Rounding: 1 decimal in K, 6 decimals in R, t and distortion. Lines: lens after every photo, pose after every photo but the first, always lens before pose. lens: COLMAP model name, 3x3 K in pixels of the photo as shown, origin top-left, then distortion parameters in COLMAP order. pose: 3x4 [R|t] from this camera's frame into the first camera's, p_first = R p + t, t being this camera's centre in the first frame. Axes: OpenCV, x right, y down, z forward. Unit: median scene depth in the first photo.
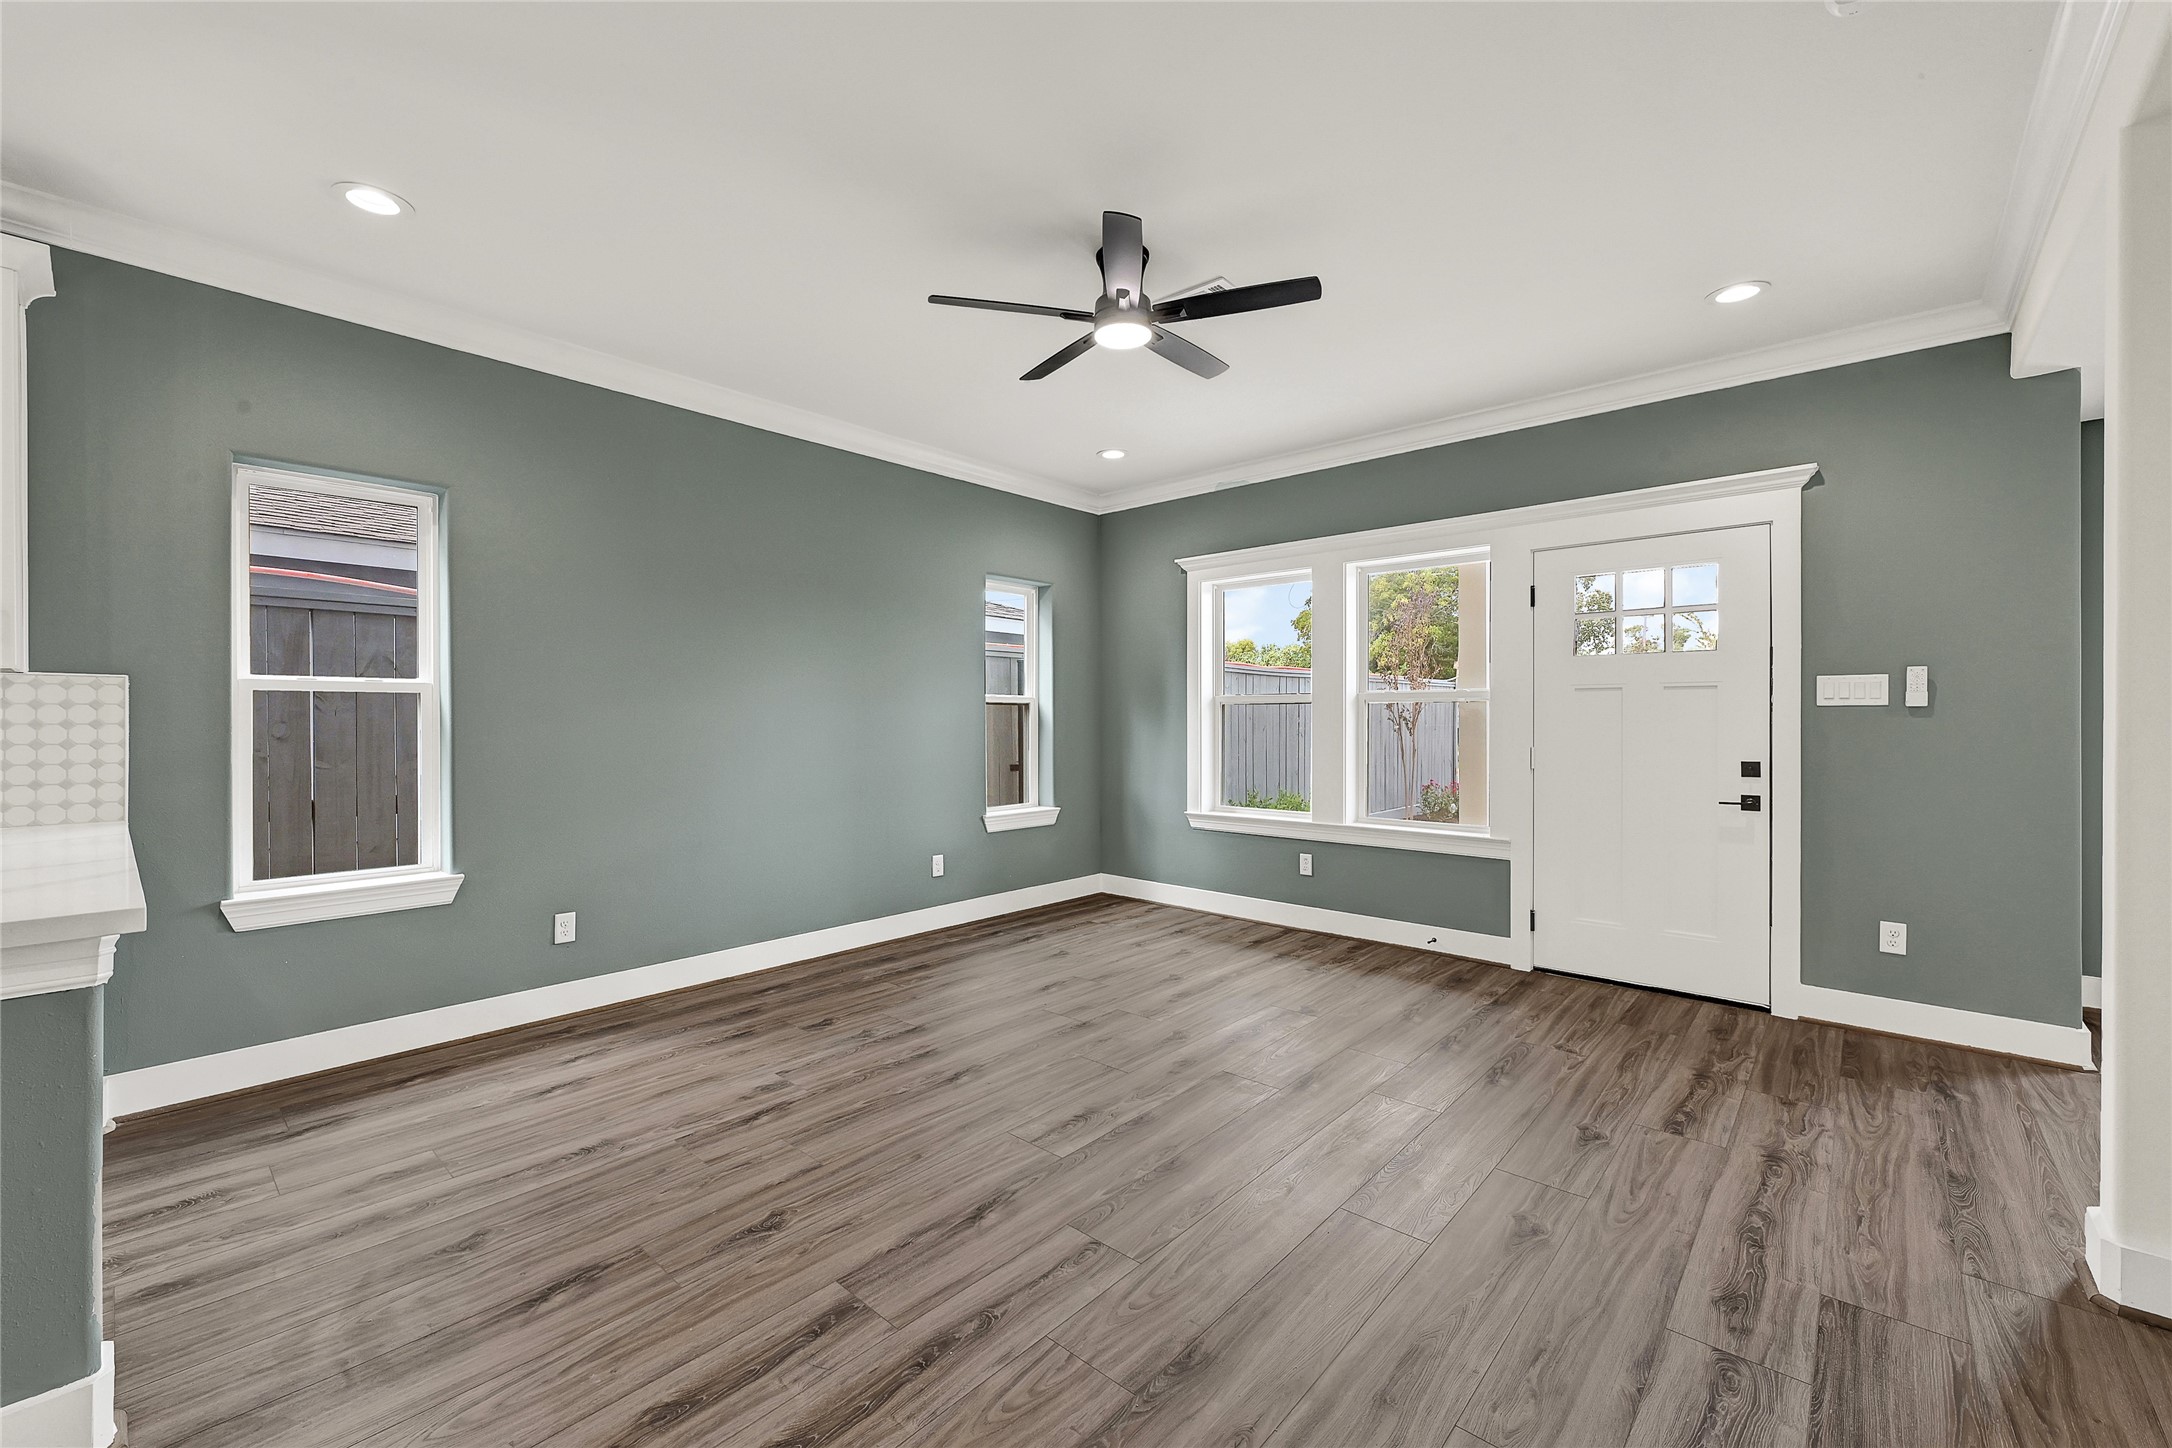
lens RADIAL K [[899.4, 0, 1086.7], [0, 899.4, 710.8], [0, 0, 1]] dist [-0.000137, -0.000342]
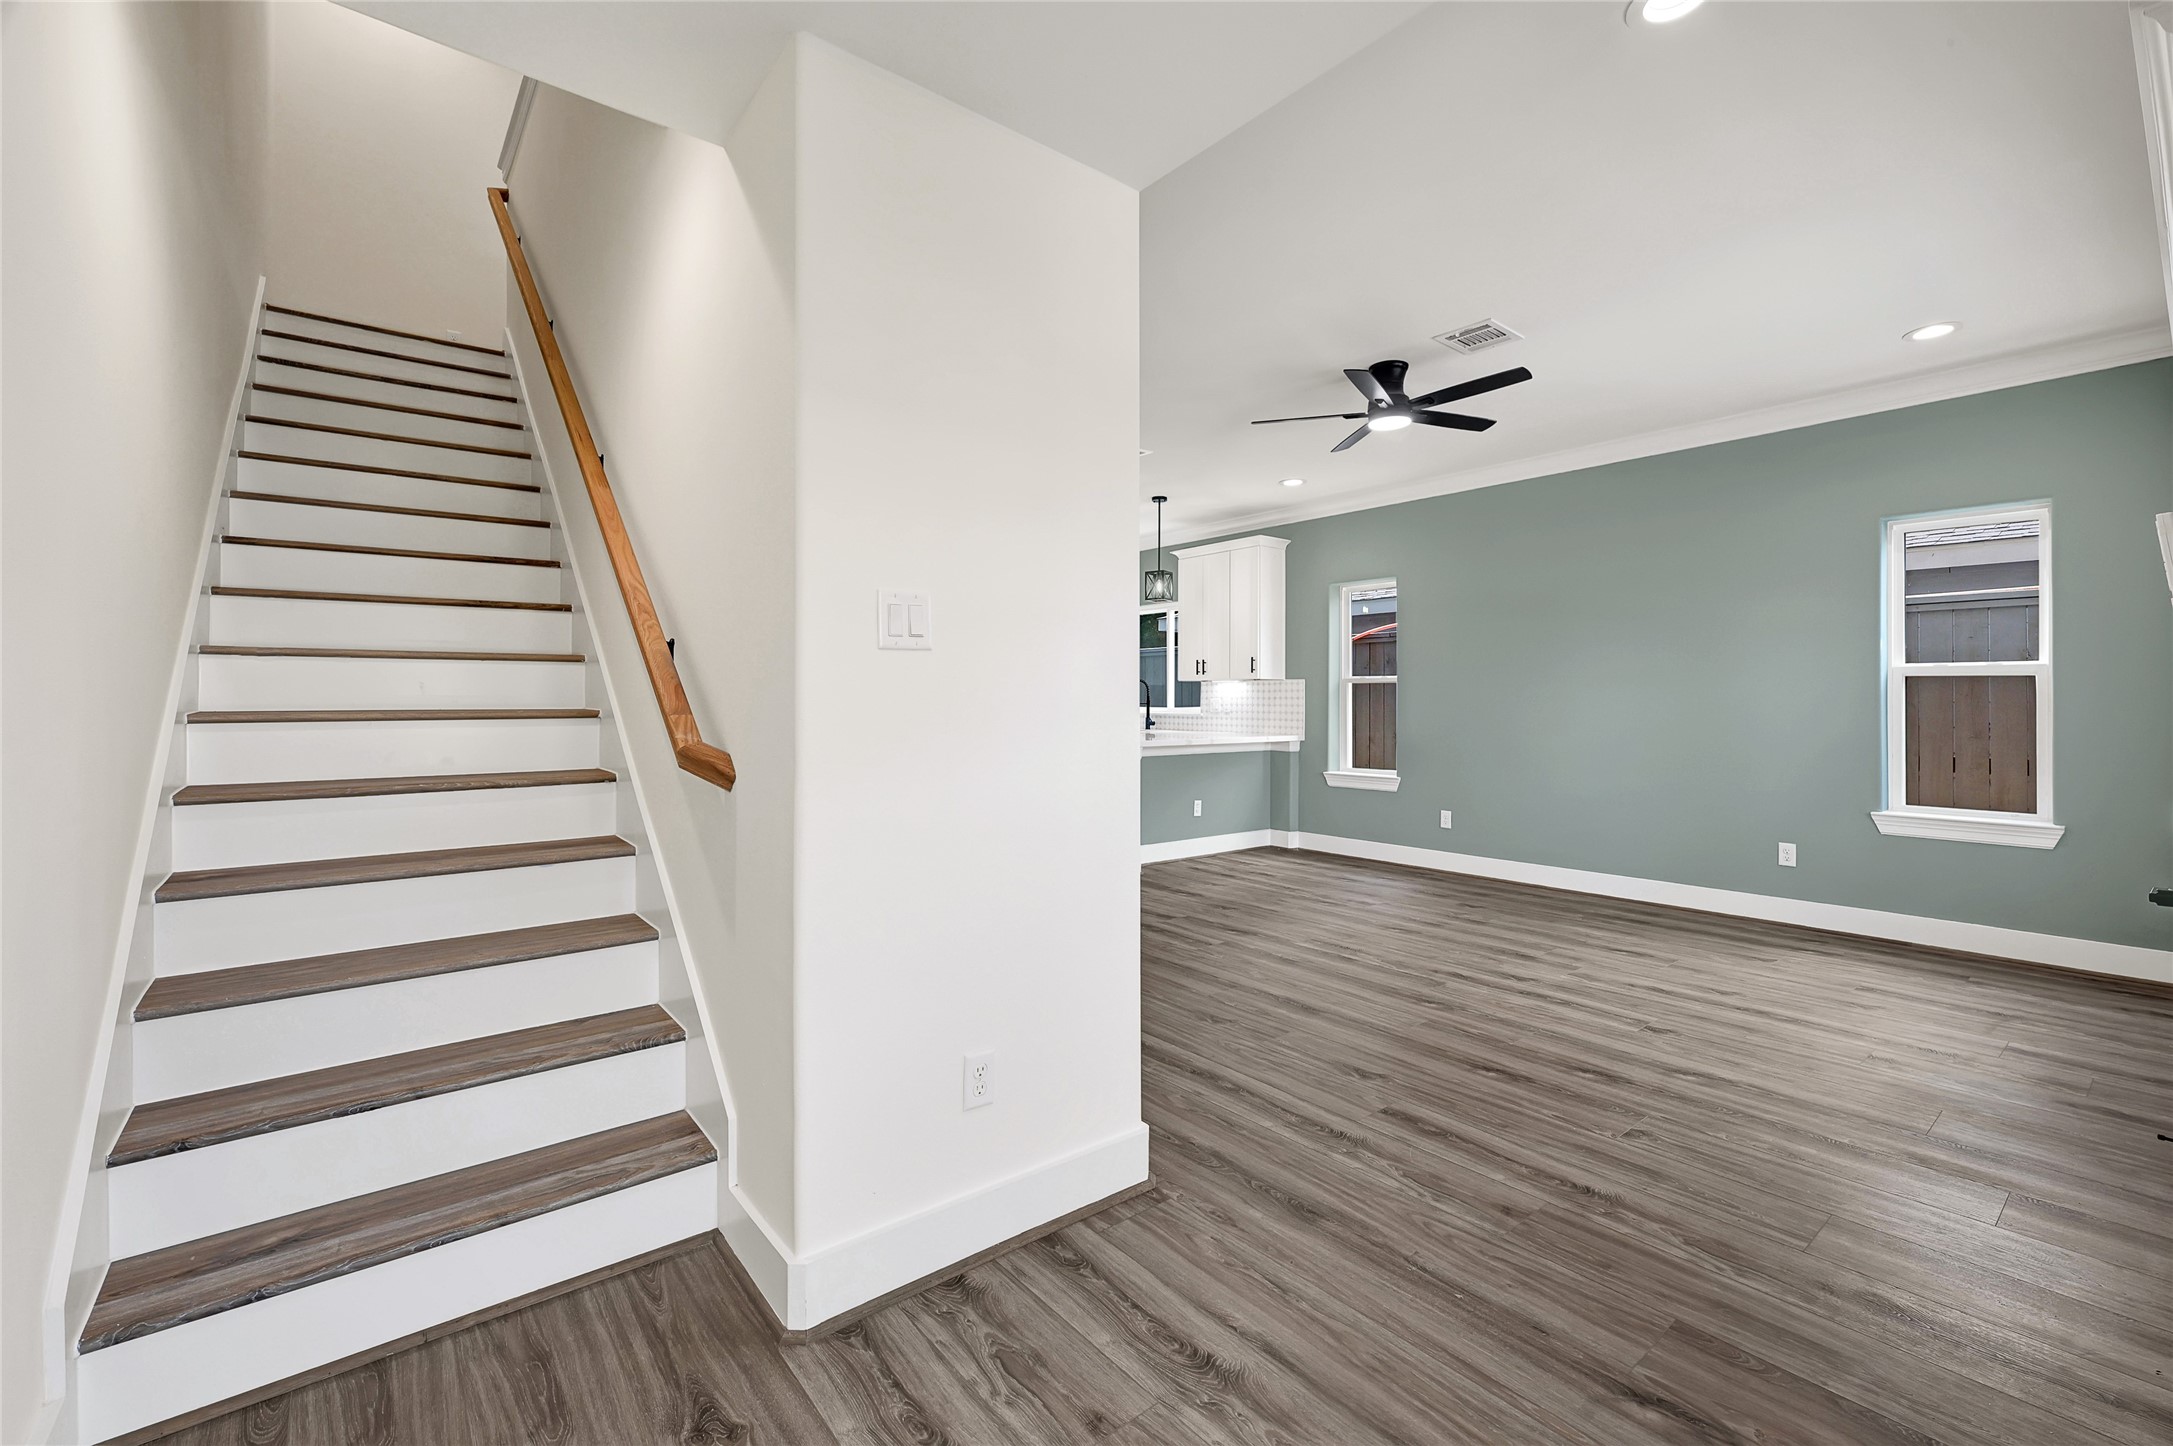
lens RADIAL K [[899.8, 0, 1087.2], [0, 899.8, 709.8], [0, 0, 1]] dist [-0.000137, -0.000342]
pose [[-0.162073, 0.012173, -0.986704, 1.520828], [0.001461, 0.999926, 0.012096, 0.014098], [0.986778, 0.000519, -0.162079, 0.757547]]
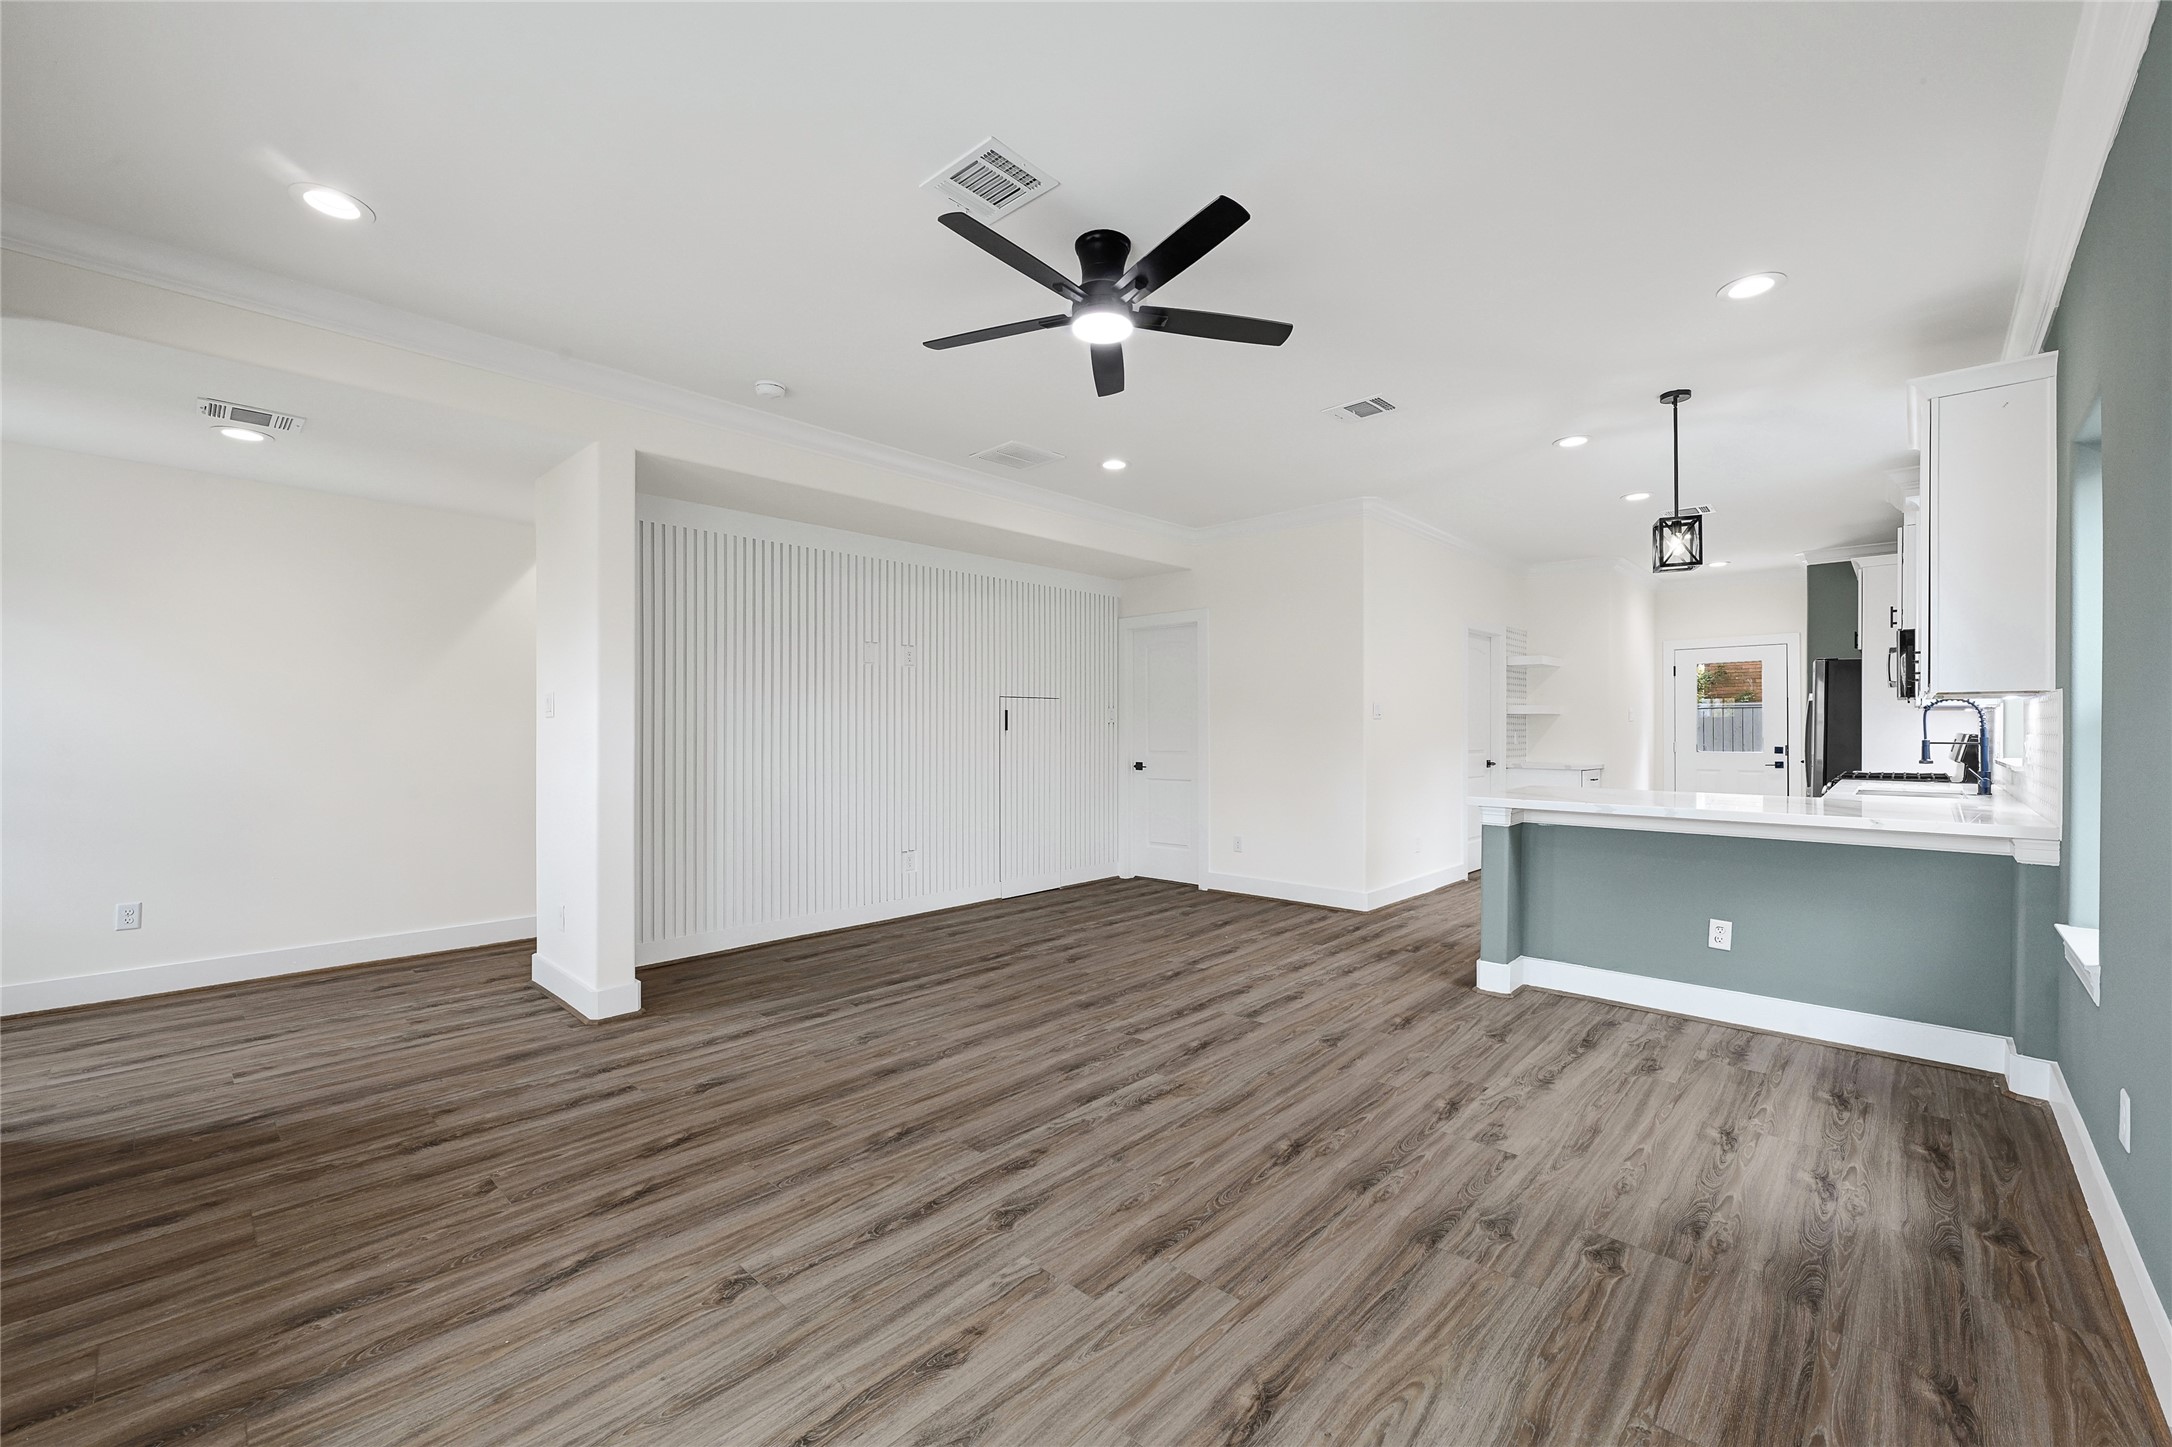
lens RADIAL K [[885.6, 0, 1086.0], [0, 885.6, 723.5], [0, 0, 1]] dist [0.008532, -0.000042]
pose [[-0.999642, 0.002094, 0.026657, 0.031922], [0.001747, 0.999914, -0.013030, 0.013644], [-0.026682, -0.012979, -0.999560, 1.936739]]
